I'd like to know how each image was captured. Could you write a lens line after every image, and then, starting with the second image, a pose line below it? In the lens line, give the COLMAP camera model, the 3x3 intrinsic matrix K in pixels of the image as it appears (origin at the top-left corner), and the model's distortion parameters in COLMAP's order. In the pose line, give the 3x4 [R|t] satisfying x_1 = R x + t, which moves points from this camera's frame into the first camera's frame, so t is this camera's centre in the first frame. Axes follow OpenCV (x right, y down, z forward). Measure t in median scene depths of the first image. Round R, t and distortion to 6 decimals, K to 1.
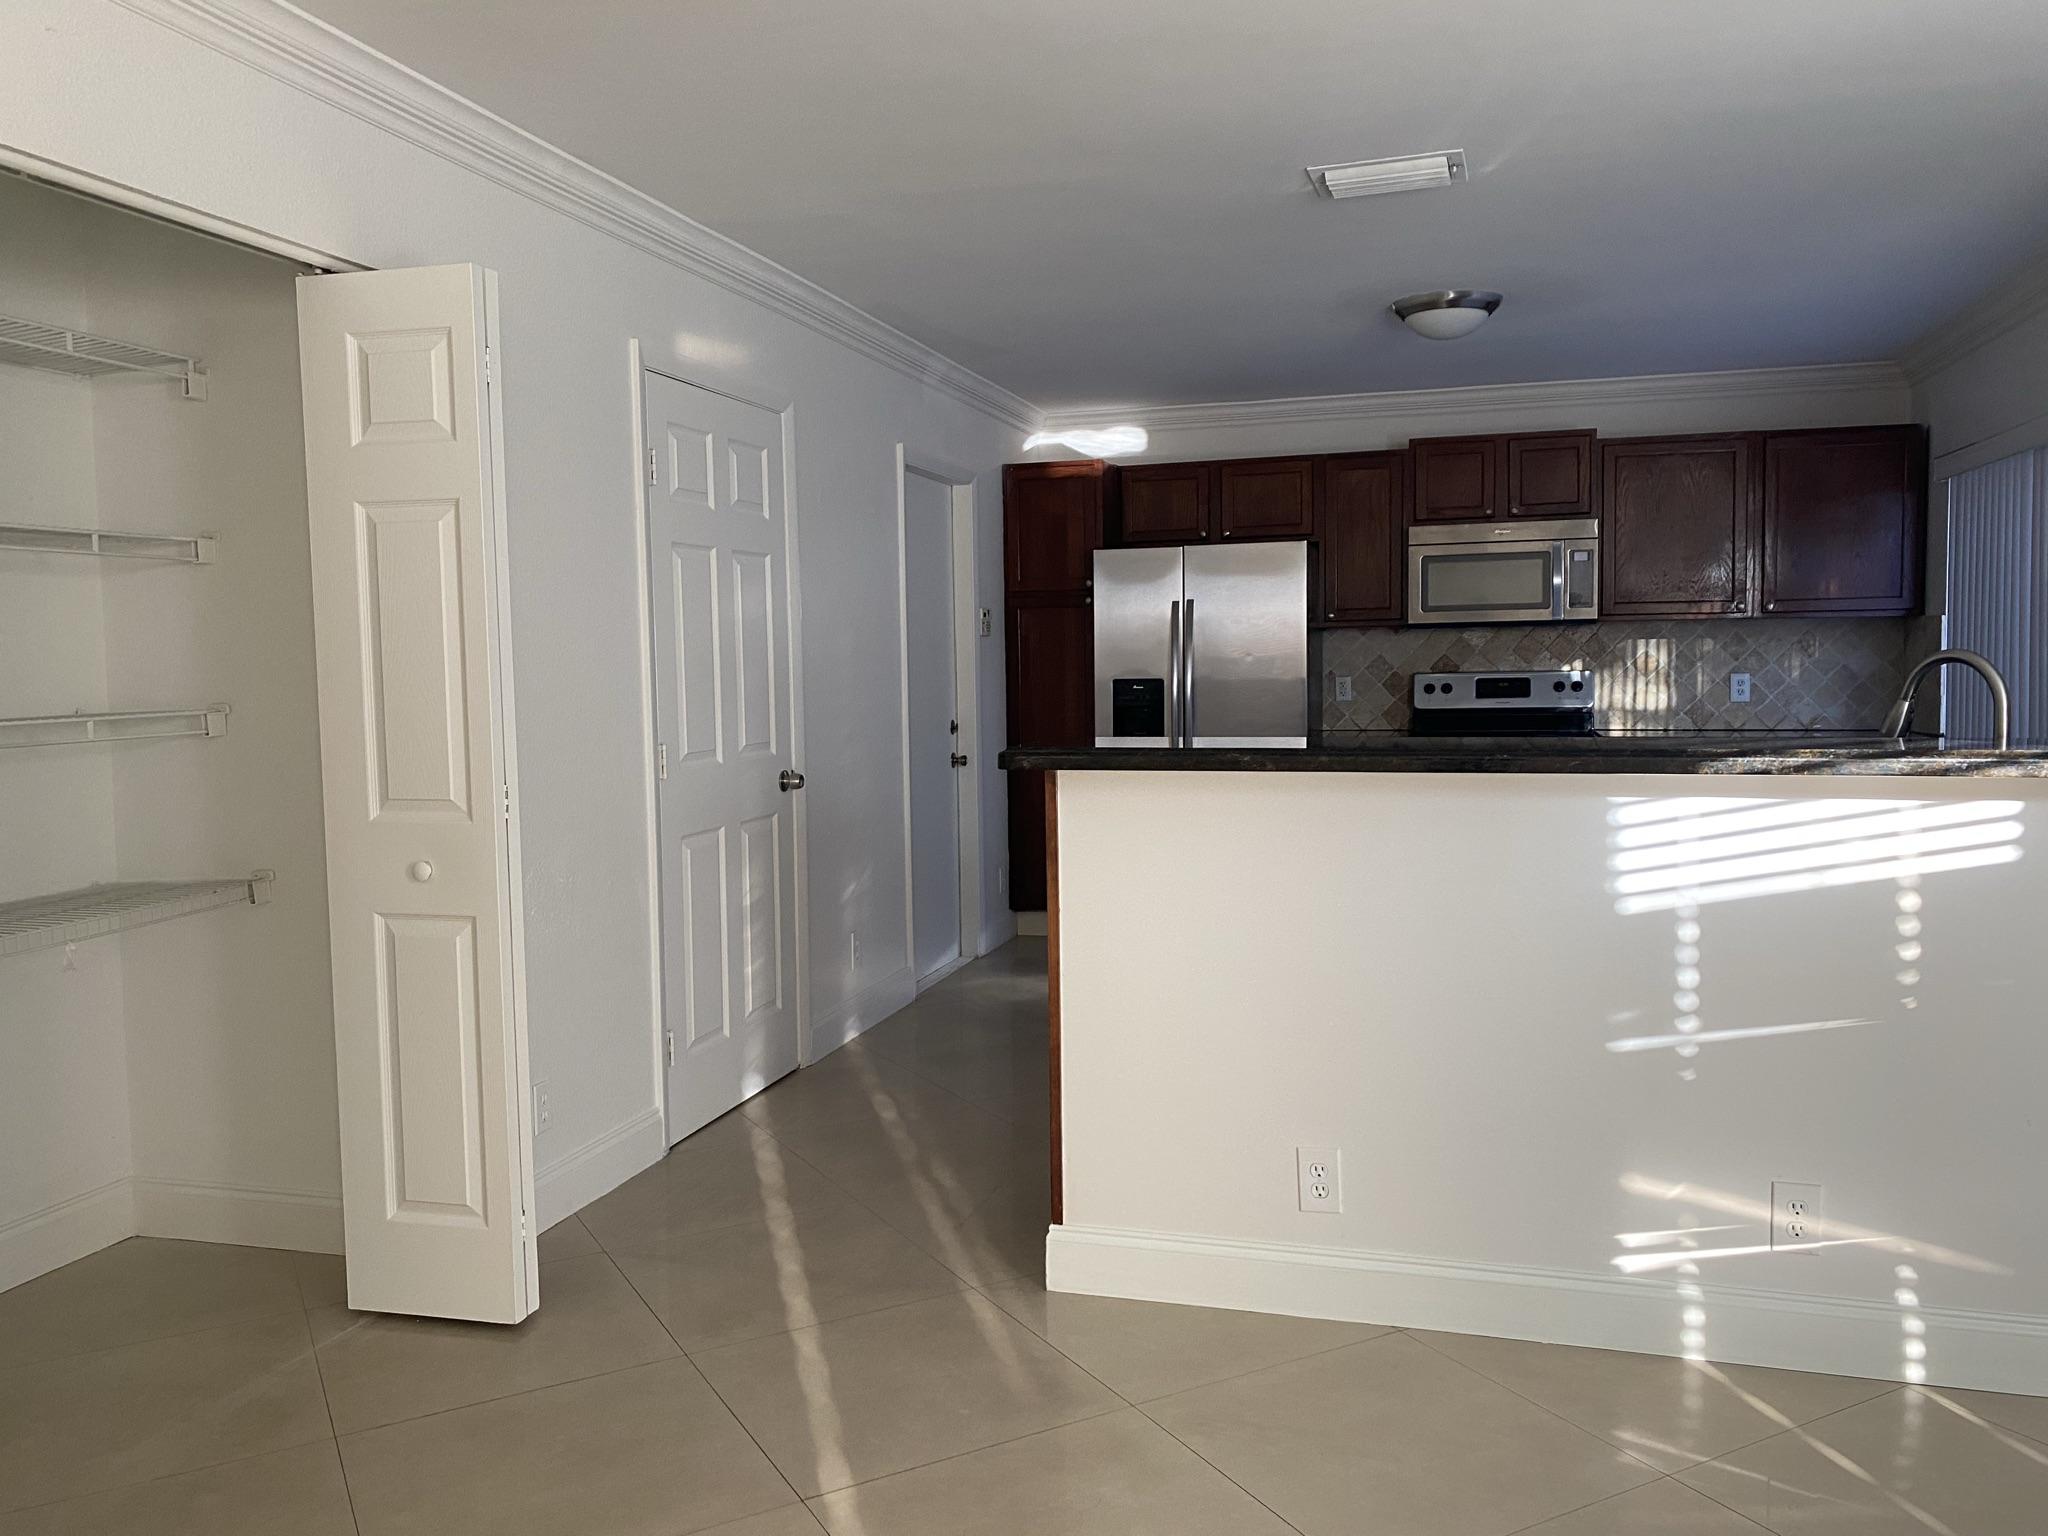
lens RADIAL K [[1565.0, 0, 1003.3], [0, 1565.0, 763.7], [0, 0, 1]] dist [0.042113, -0.049357]
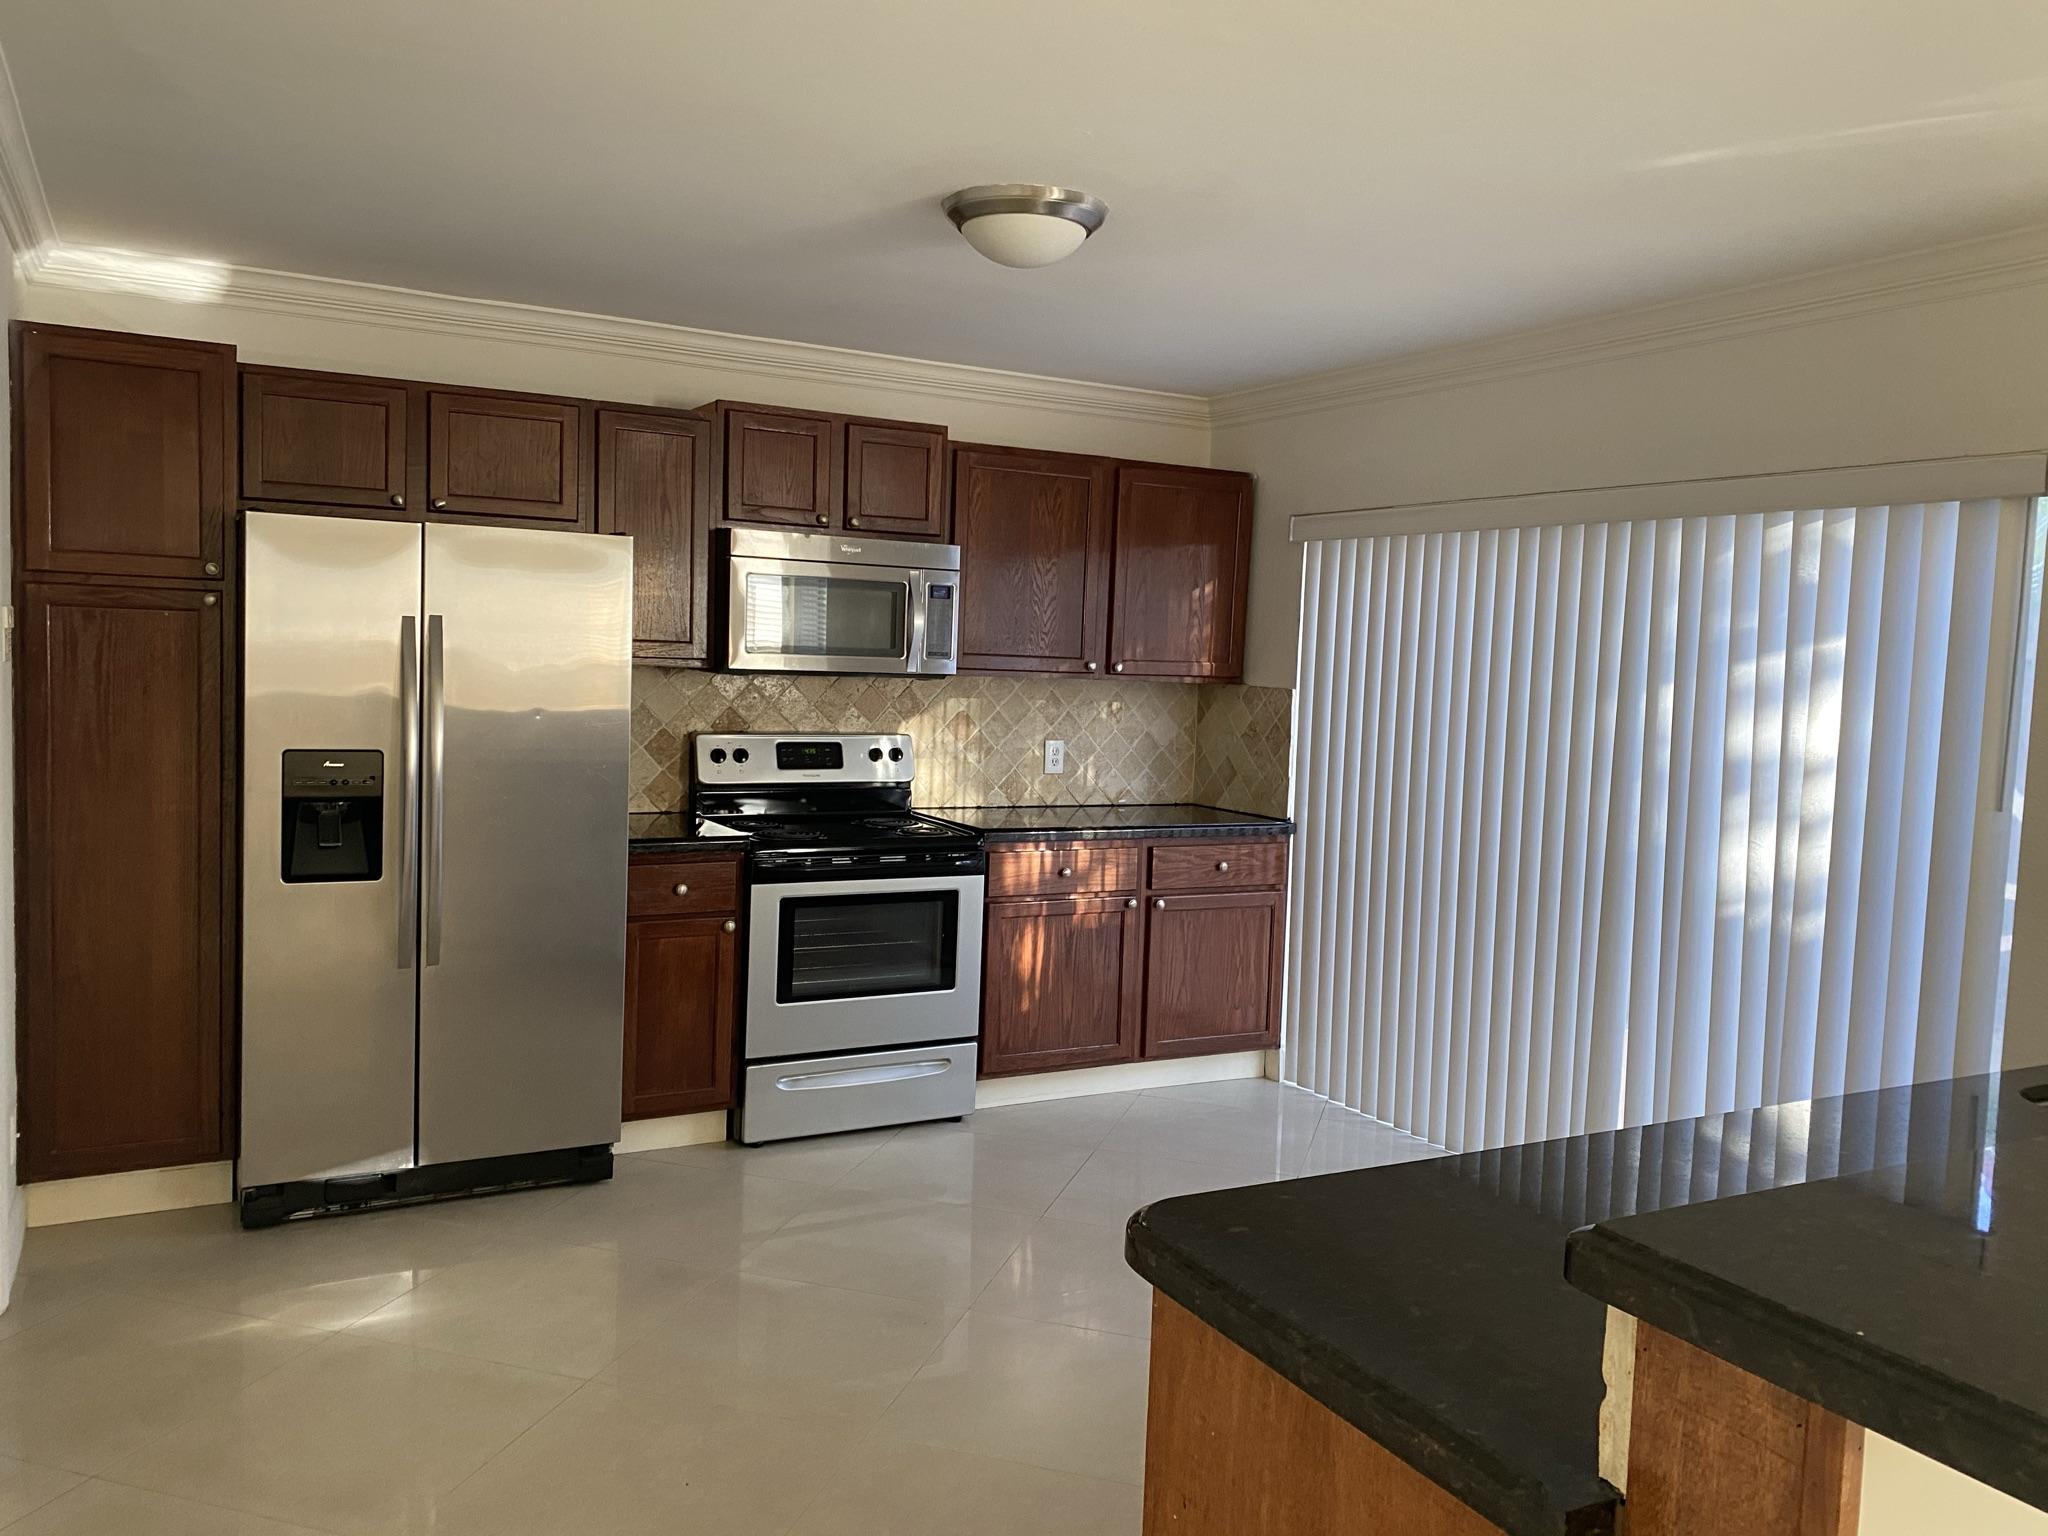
lens RADIAL K [[1565.0, 0, 1039.6], [0, 1565.0, 776.6], [0, 0, 1]] dist [0.042113, -0.049357]
pose [[0.711882, -0.014083, 0.702158, -0.129417], [-0.000124, 0.999796, 0.020178, -0.054746], [-0.702299, -0.014451, 0.711735, 0.406610]]
